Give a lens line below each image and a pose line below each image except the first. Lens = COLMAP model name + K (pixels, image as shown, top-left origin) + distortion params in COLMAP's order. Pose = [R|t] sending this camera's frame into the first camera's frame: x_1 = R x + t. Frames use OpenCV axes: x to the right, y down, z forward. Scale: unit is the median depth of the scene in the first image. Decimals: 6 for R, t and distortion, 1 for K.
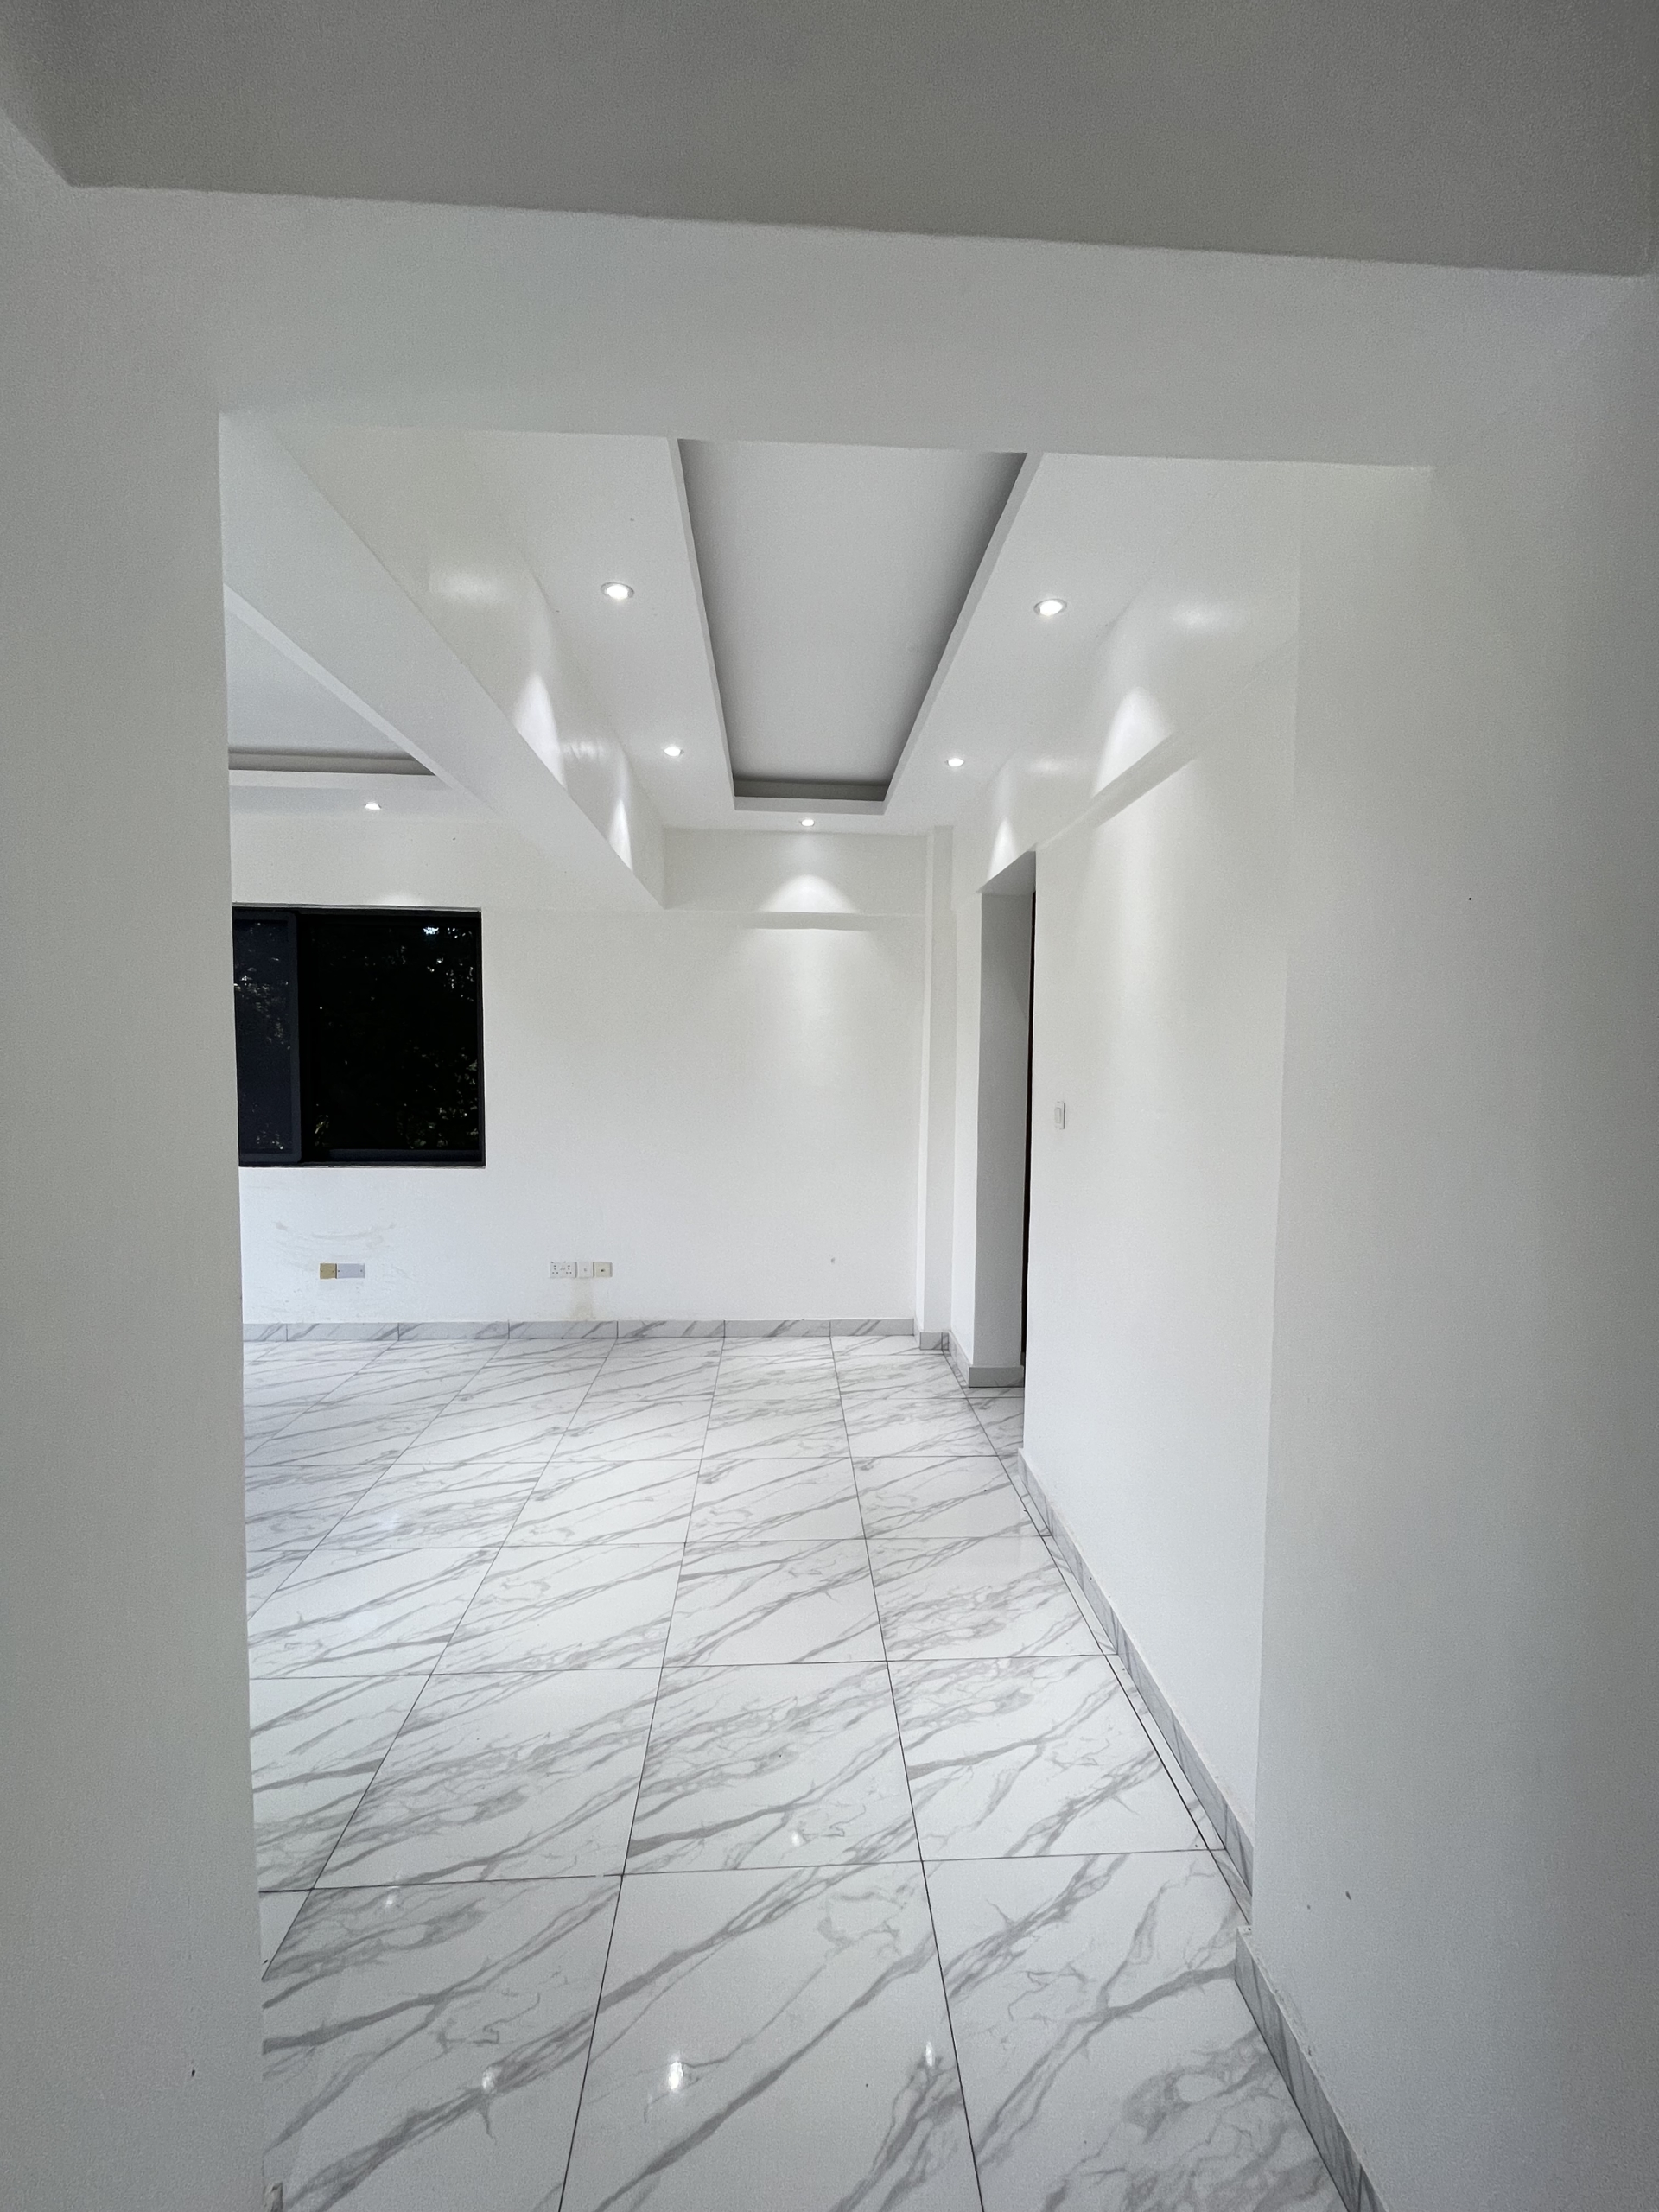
lens RADIAL K [[894.2, 0, 833.8], [0, 894.2, 1101.0], [0, 0, 1]] dist [-0.002897, 0.000900]
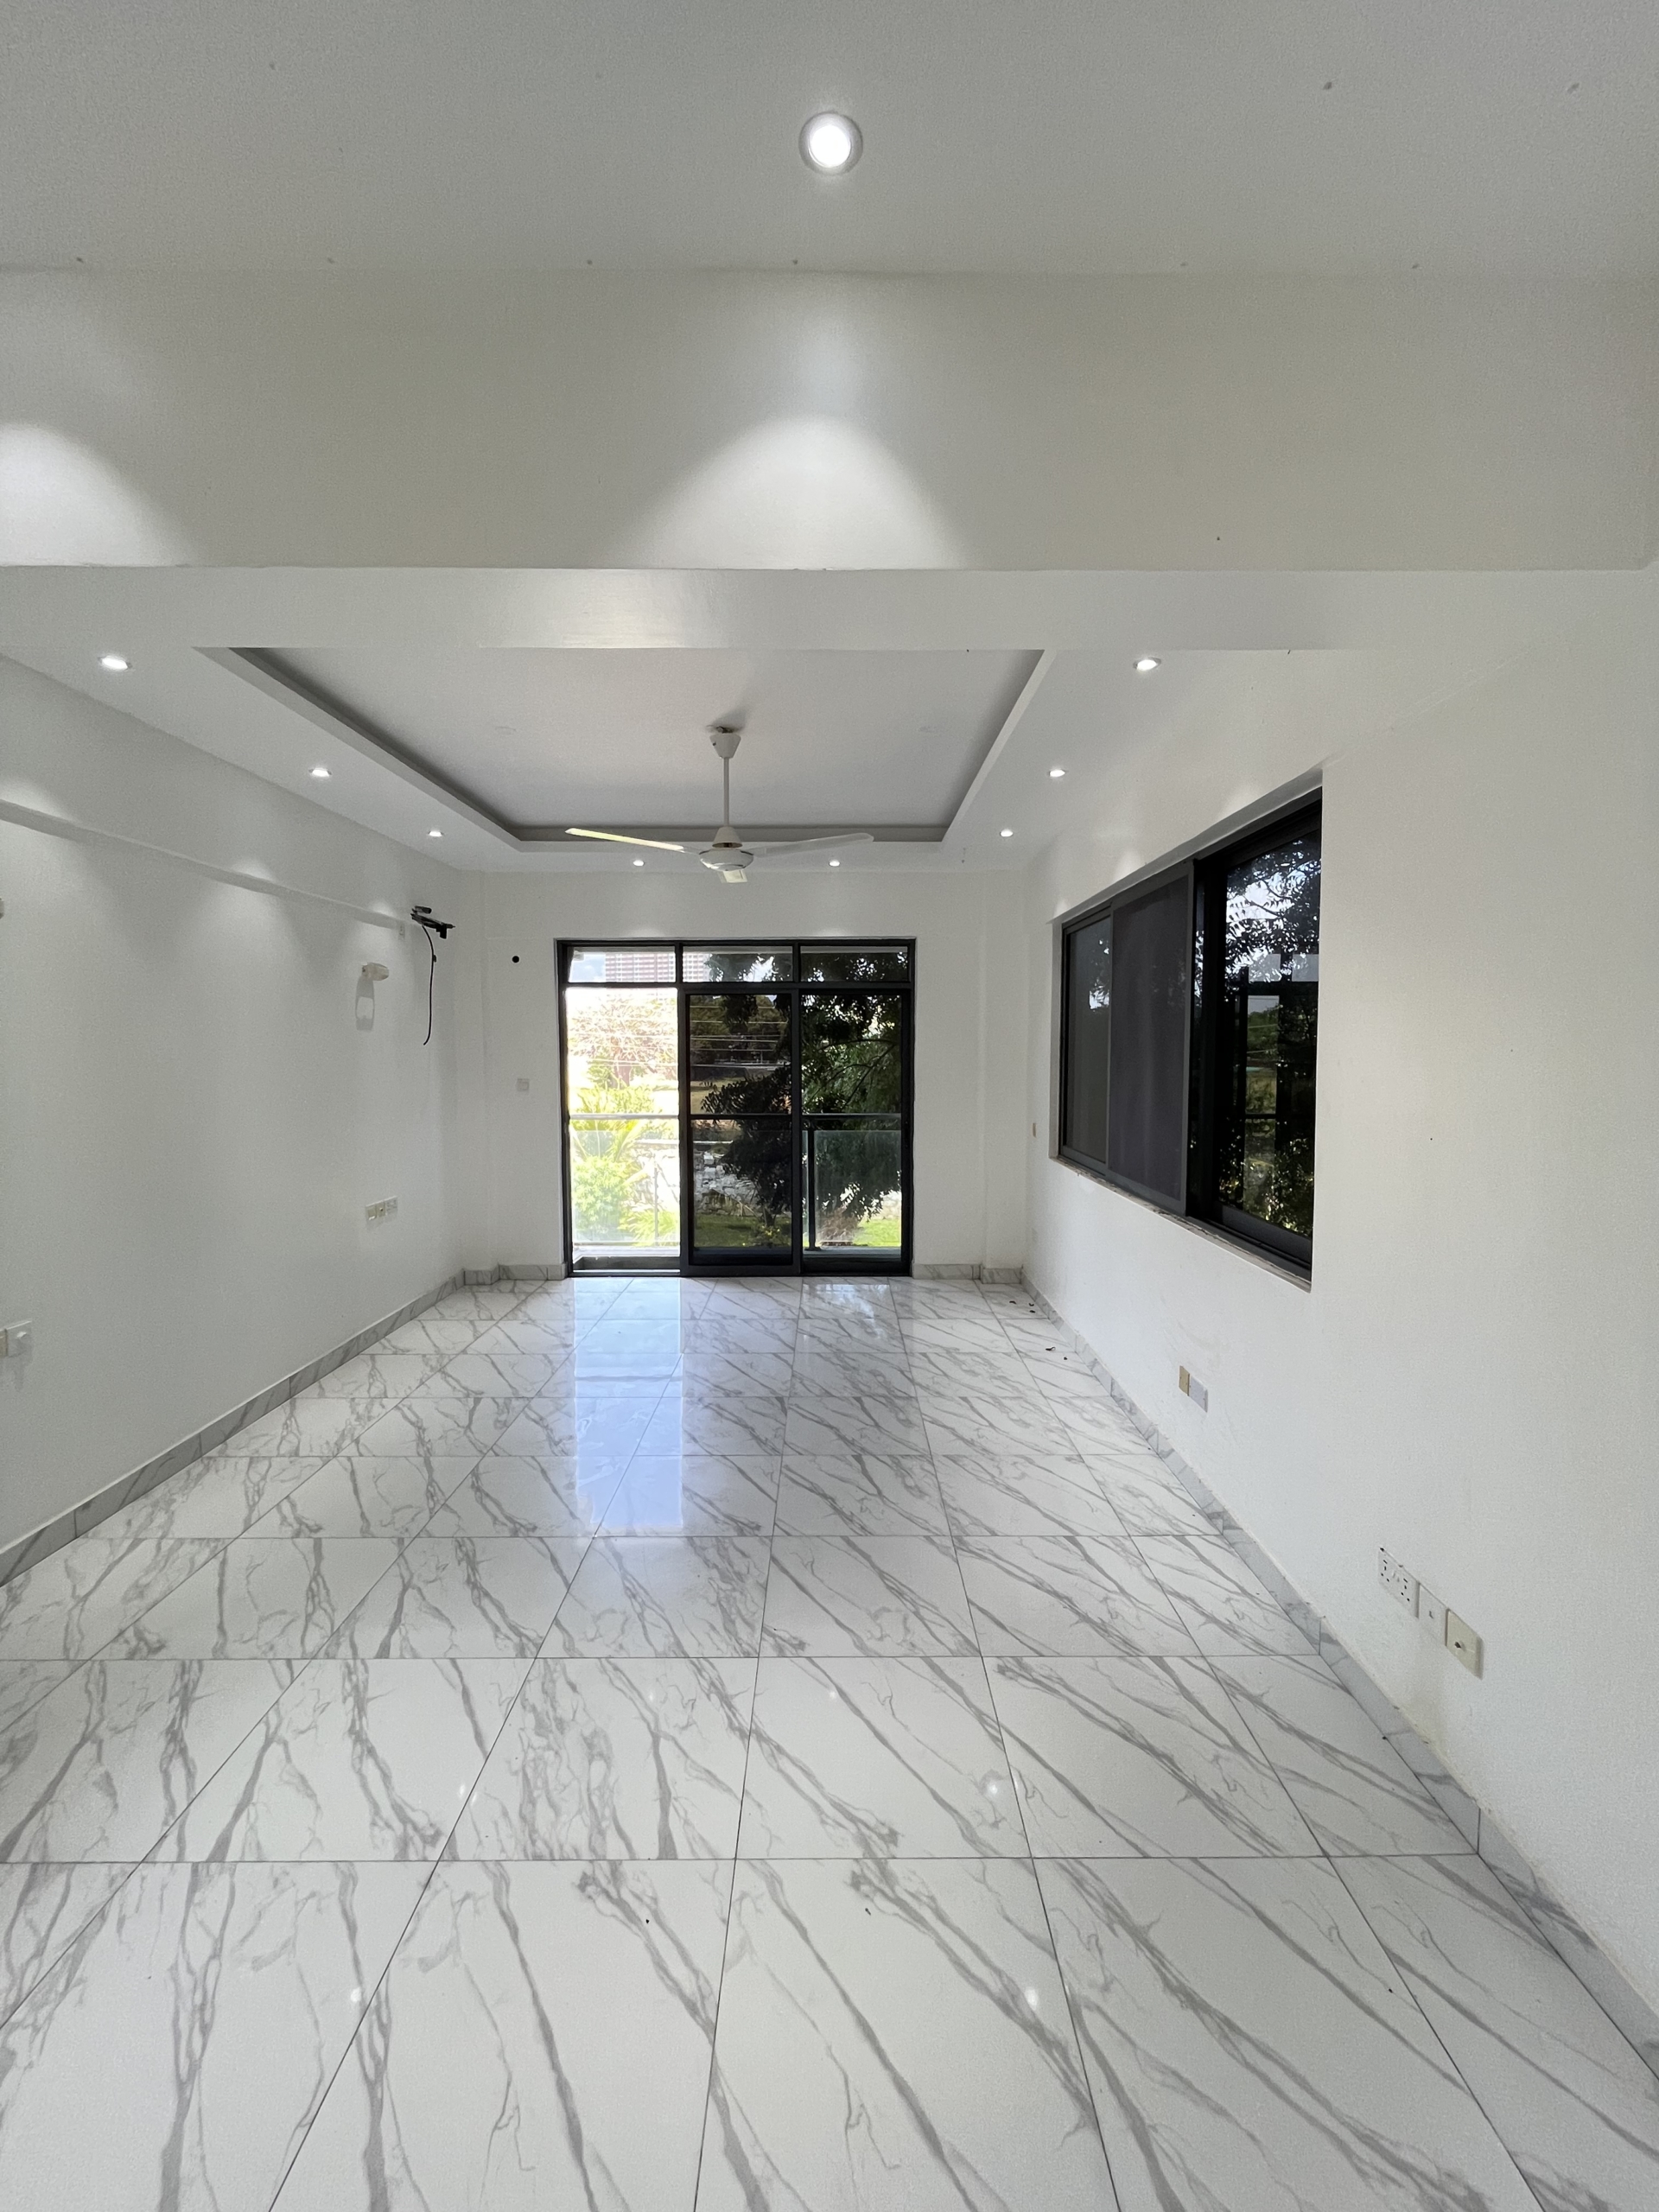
lens RADIAL K [[894.2, 0, 833.8], [0, 894.2, 1101.0], [0, 0, 1]] dist [-0.002897, 0.000900]
pose [[-0.055958, 0.048634, -0.997248, 0.143541], [-0.058488, 0.996938, 0.051901, -0.051248], [0.996719, 0.061231, -0.052943, 0.907626]]
